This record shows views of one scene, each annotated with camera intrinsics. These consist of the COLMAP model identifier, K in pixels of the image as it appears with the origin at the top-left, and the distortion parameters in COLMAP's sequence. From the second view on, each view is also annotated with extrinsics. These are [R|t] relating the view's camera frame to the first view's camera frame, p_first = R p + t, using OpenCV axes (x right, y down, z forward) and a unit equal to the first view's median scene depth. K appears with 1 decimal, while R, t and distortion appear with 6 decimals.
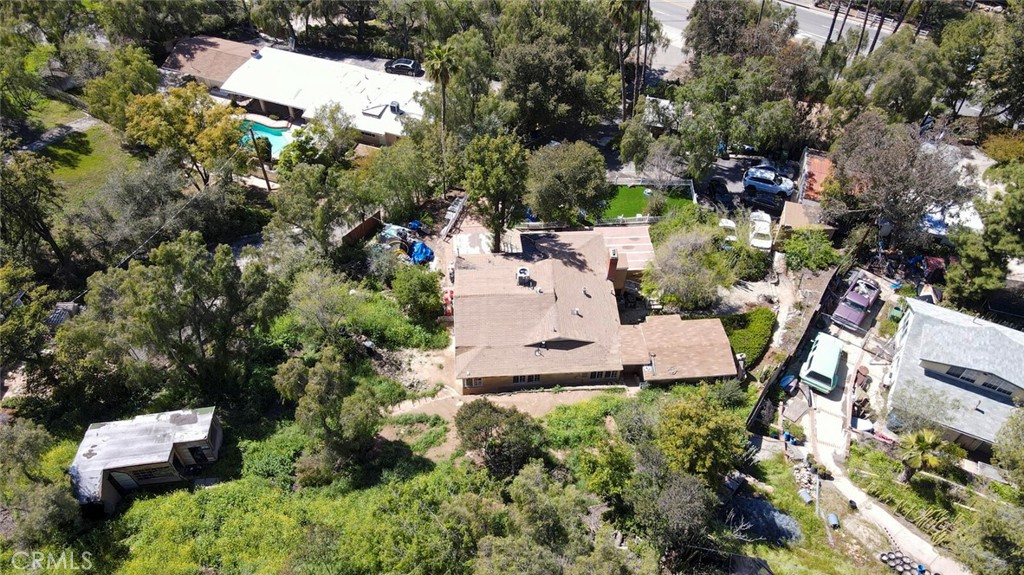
lens RADIAL K [[751.5, 0, 507.8], [0, 751.5, 280.7], [0, 0, 1]] dist [0.012281, 0.008991]
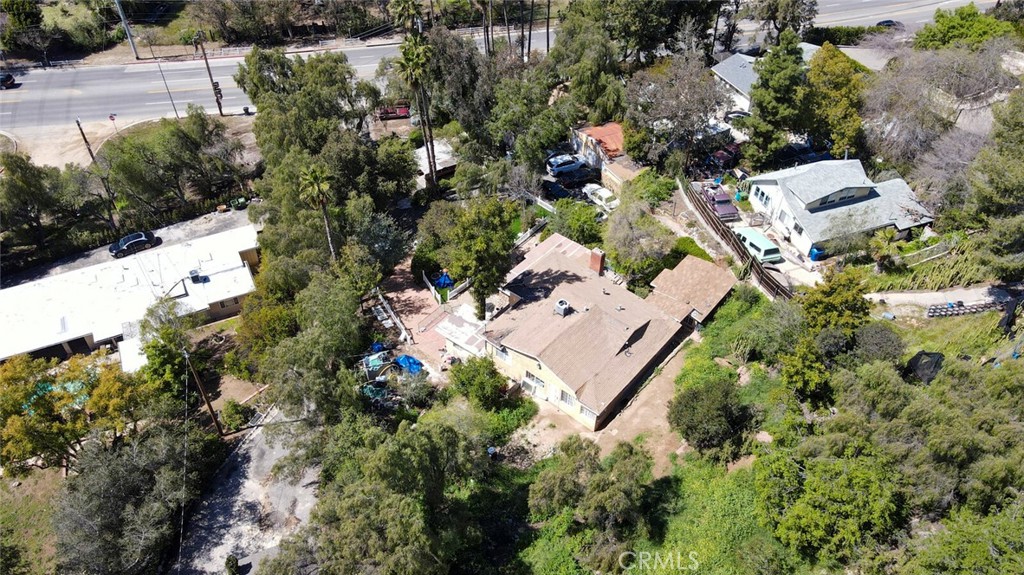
lens RADIAL K [[751.5, 0, 510.3], [0, 751.5, 283.6], [0, 0, 1]] dist [0.012281, 0.008991]
pose [[0.695331, -0.491920, 0.523956, -0.542522], [0.531536, 0.842682, 0.085769, -0.157202], [-0.483720, 0.218864, 0.847416, 0.123427]]
